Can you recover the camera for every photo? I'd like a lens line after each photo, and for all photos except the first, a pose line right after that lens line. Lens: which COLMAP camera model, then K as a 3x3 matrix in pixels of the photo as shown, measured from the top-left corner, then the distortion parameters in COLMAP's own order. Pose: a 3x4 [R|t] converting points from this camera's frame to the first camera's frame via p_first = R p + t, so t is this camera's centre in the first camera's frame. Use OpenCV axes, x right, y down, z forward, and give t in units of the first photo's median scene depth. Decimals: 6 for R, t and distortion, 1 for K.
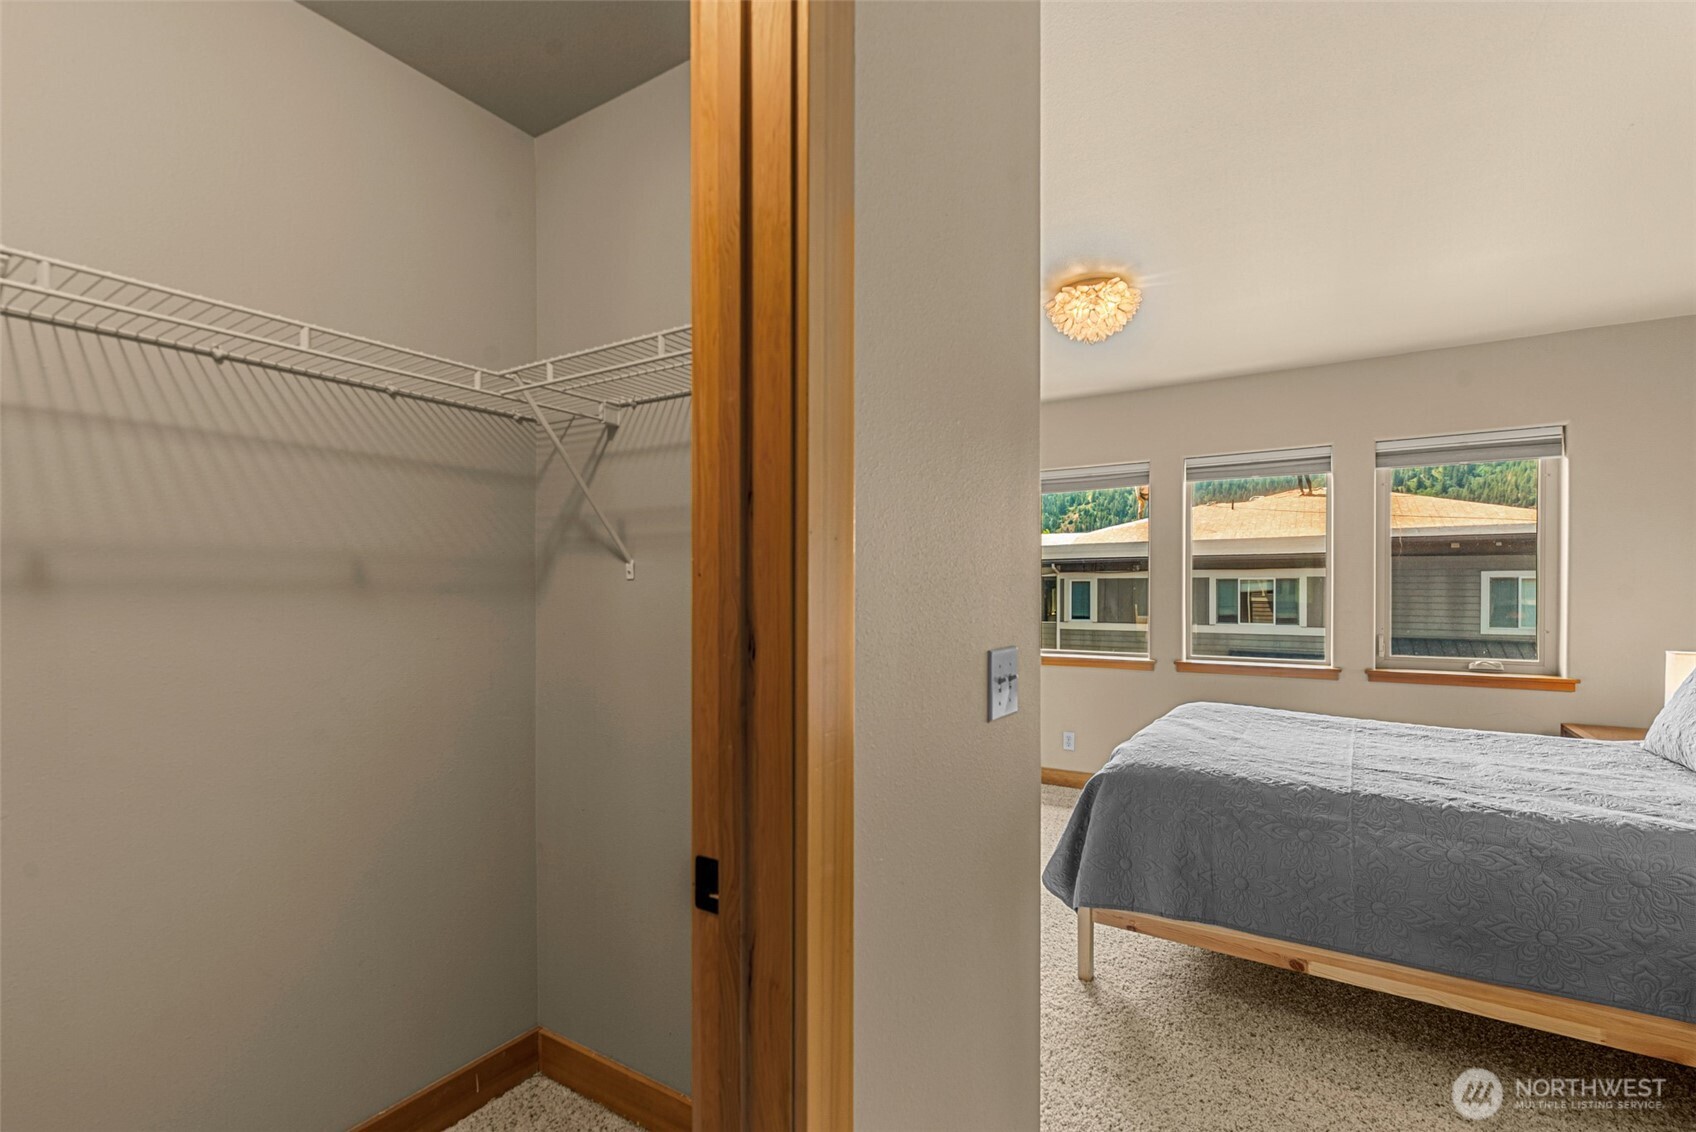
lens RADIAL K [[785.6, 0, 843.9], [0, 785.6, 583.4], [0, 0, 1]] dist [0.001045, 0.000295]
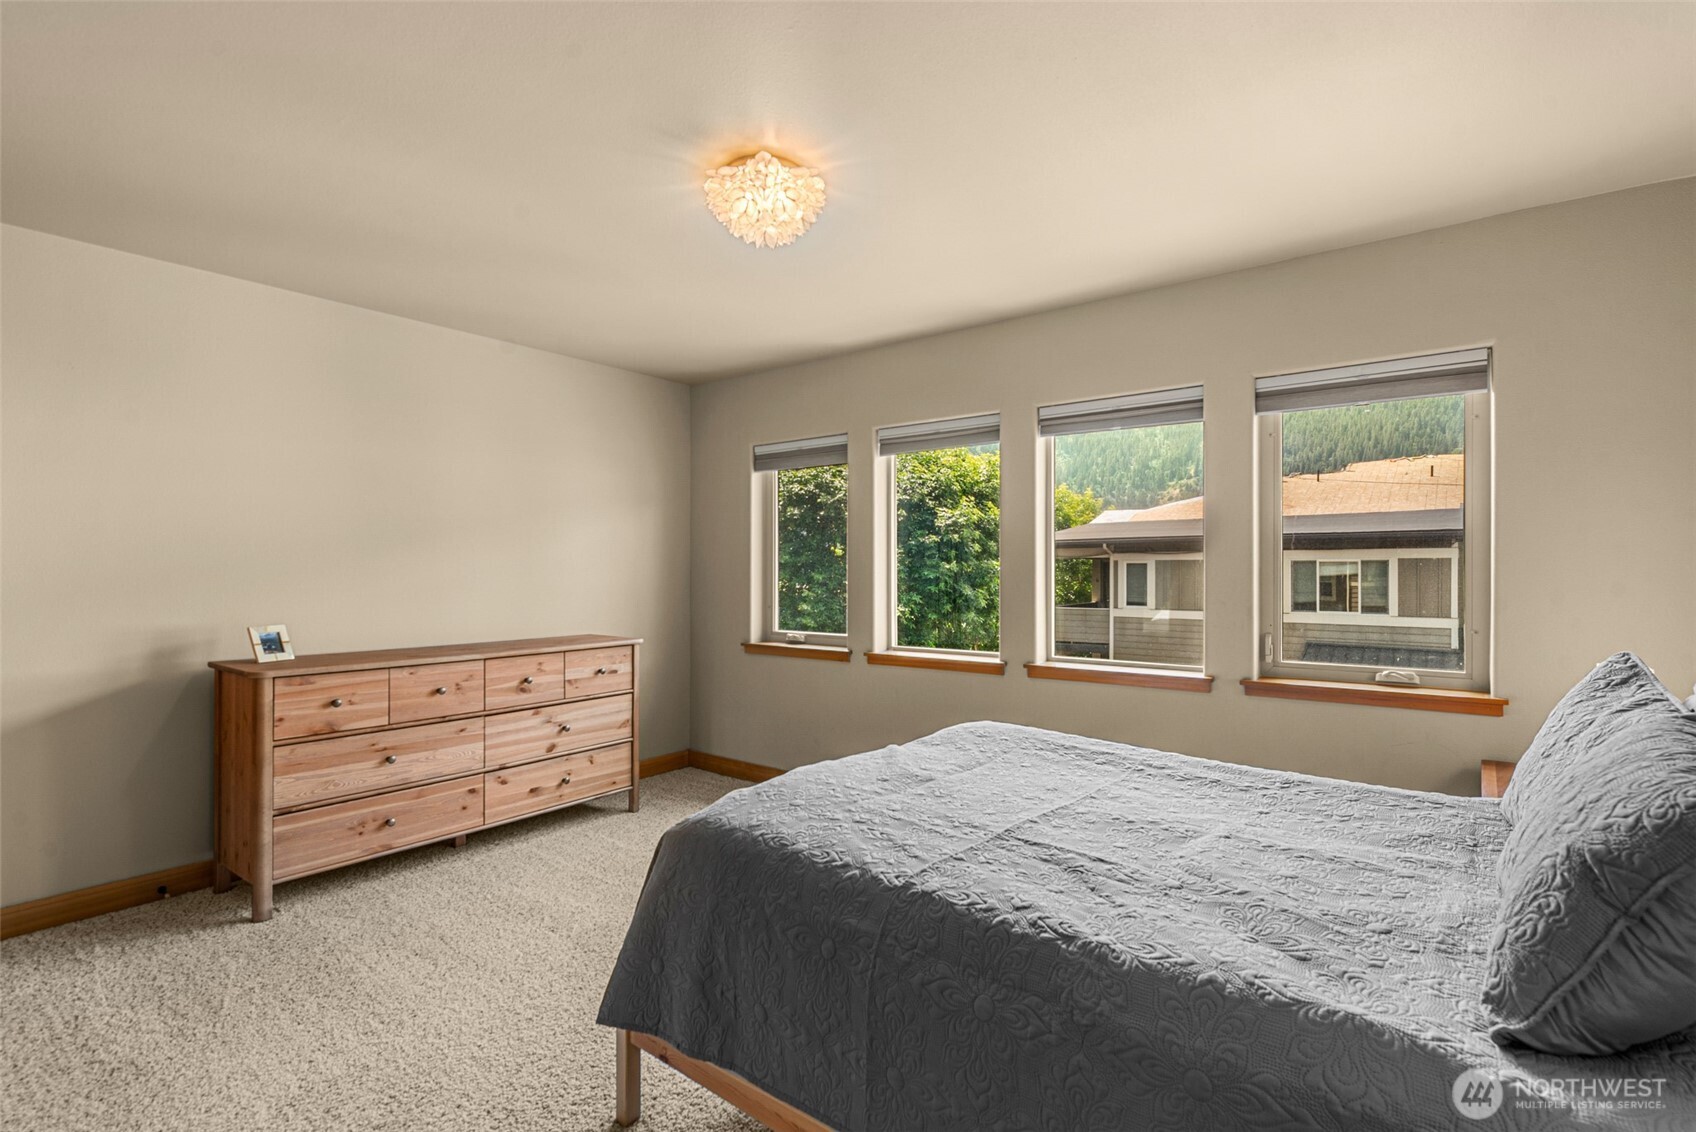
lens RADIAL K [[836.0, 0, 848.0], [0, 836.0, 566.0], [0, 0, 1]] dist [0.001190, 0.000572]
pose [[0.996068, 0.000501, -0.088587, 0.342085], [-0.000455, 1.000000, 0.000537, 0.000095], [0.088587, -0.000495, 0.996068, 0.157844]]
